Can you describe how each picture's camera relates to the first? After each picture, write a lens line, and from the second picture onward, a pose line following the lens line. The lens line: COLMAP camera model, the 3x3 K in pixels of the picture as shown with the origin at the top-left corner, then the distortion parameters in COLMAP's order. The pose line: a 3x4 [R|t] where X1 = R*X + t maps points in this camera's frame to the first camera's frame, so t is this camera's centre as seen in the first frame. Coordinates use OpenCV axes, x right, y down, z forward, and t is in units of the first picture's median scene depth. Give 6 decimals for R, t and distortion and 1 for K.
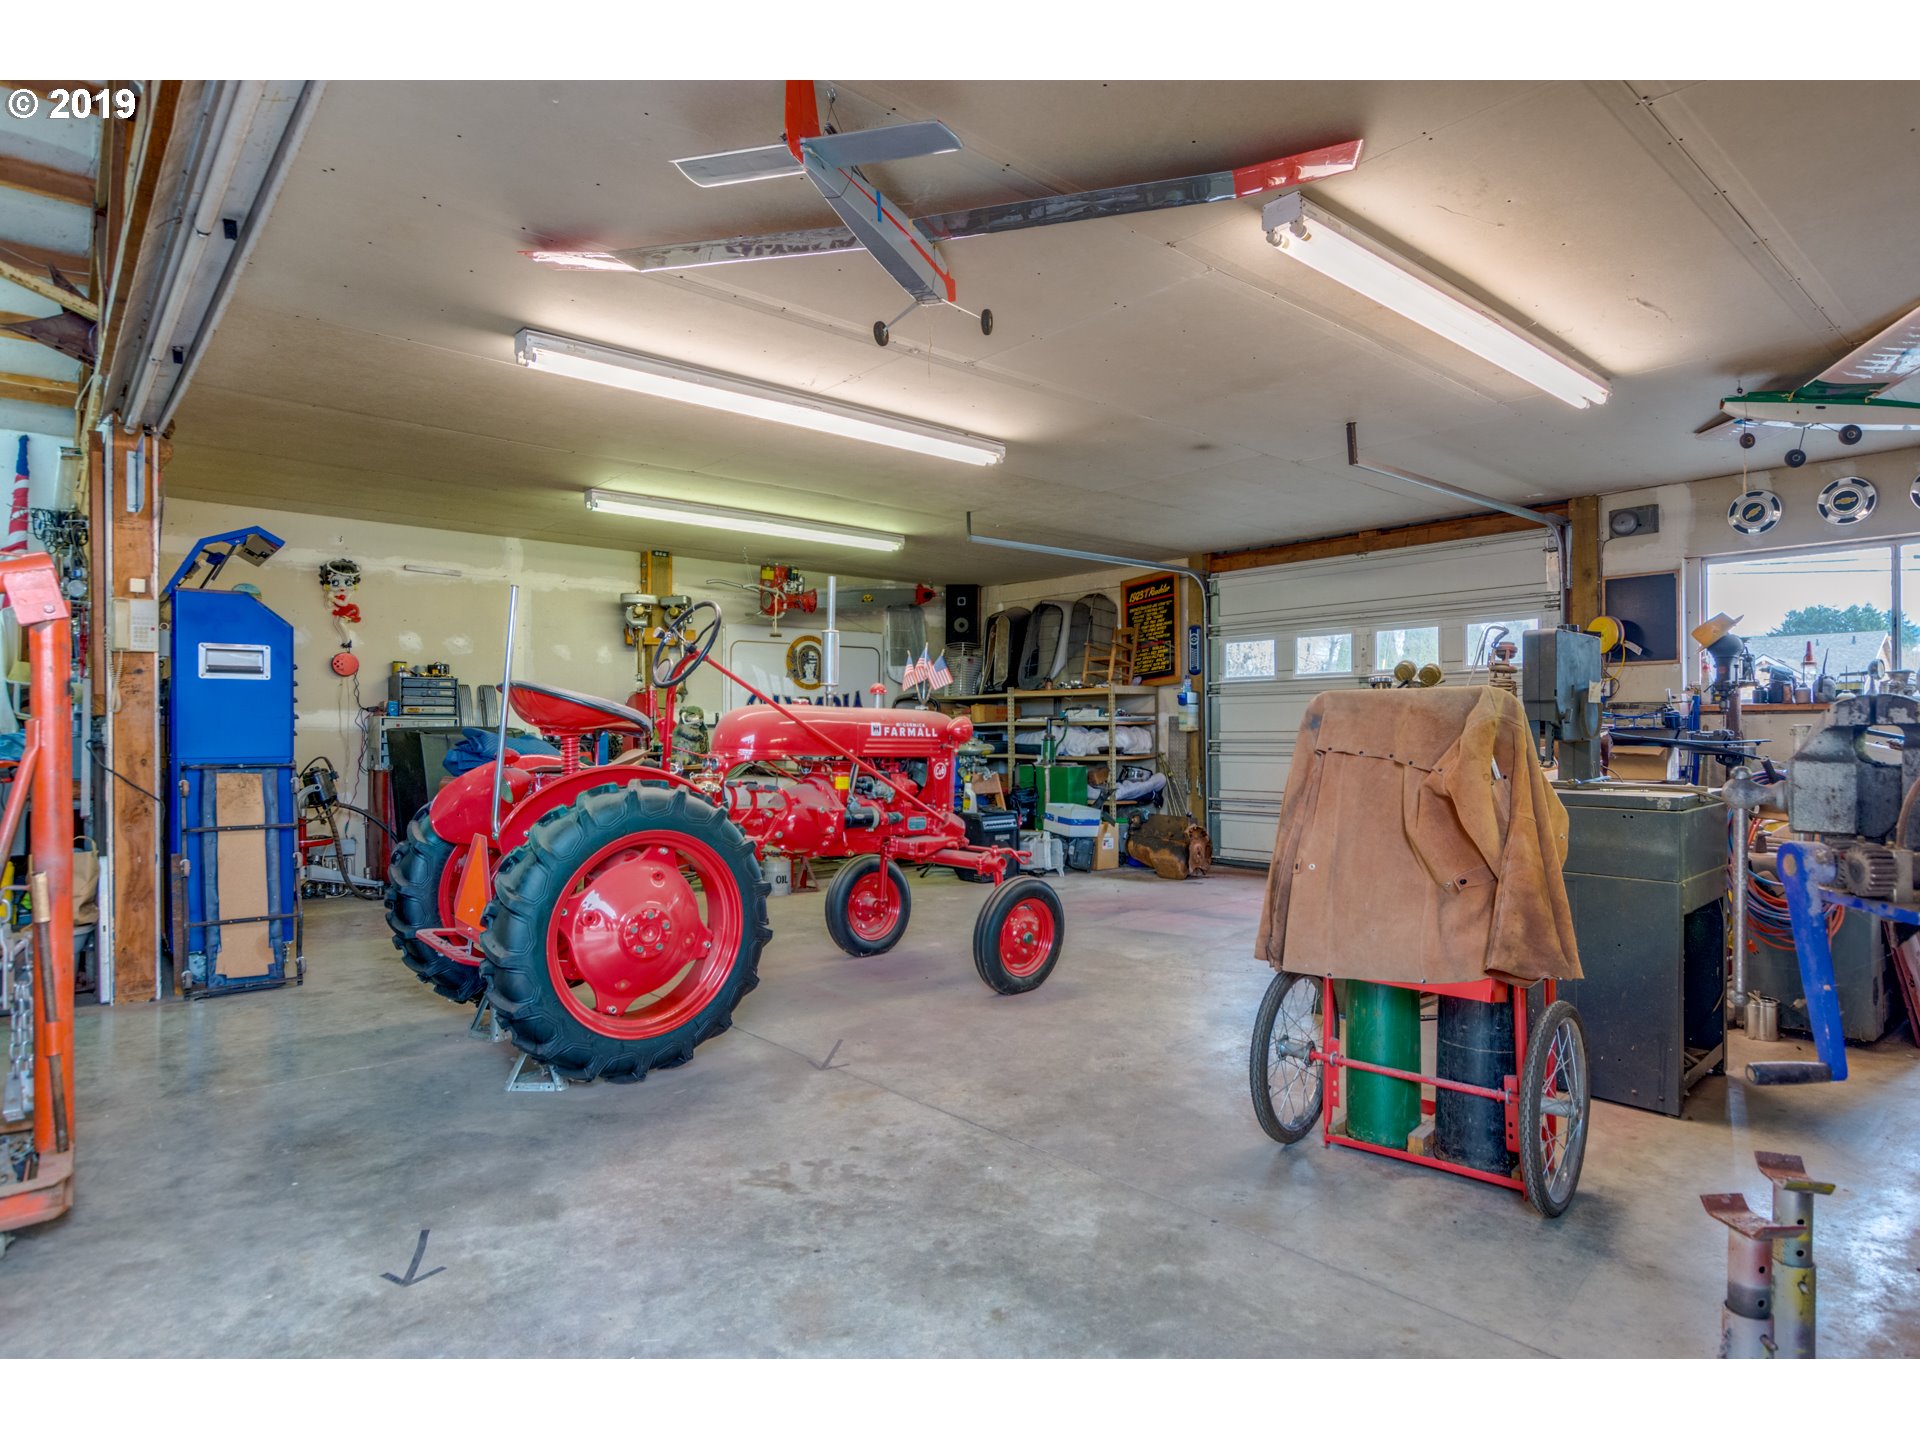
lens RADIAL K [[1006.2, 0, 982.0], [0, 1006.2, 725.5], [0, 0, 1]] dist [0.000779, 0.000062]
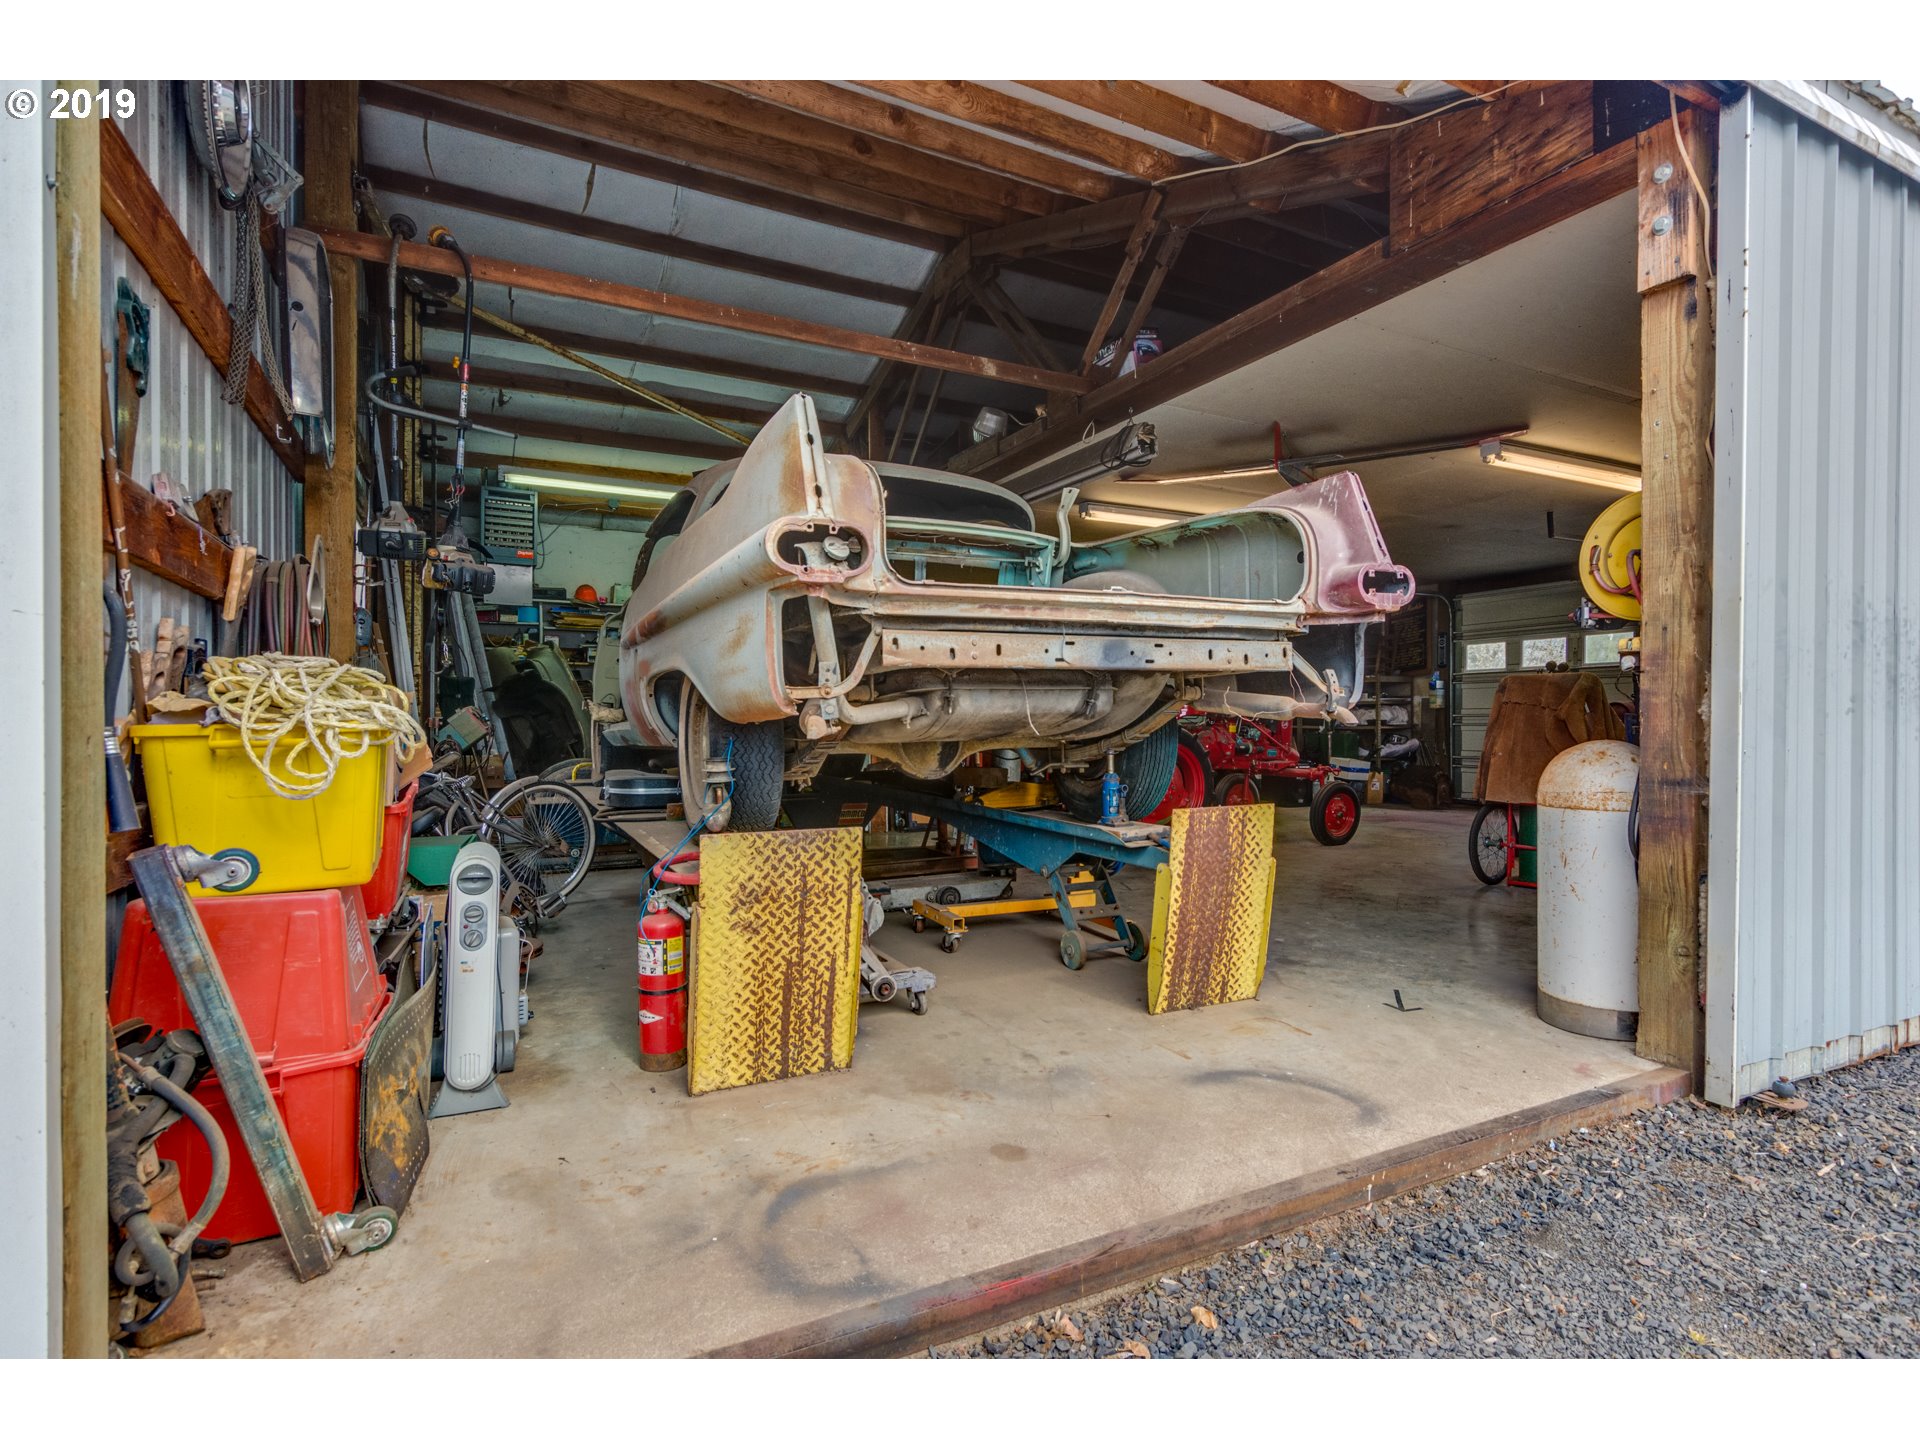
lens RADIAL K [[924.8, 0, 966.3], [0, 924.8, 727.4], [0, 0, 1]] dist [-0.000741, -0.000318]
pose [[0.964869, 0.005366, -0.262677, -0.092568], [-0.002613, 0.999938, 0.010829, 0.020596], [0.262719, -0.009762, 0.964823, -0.430743]]
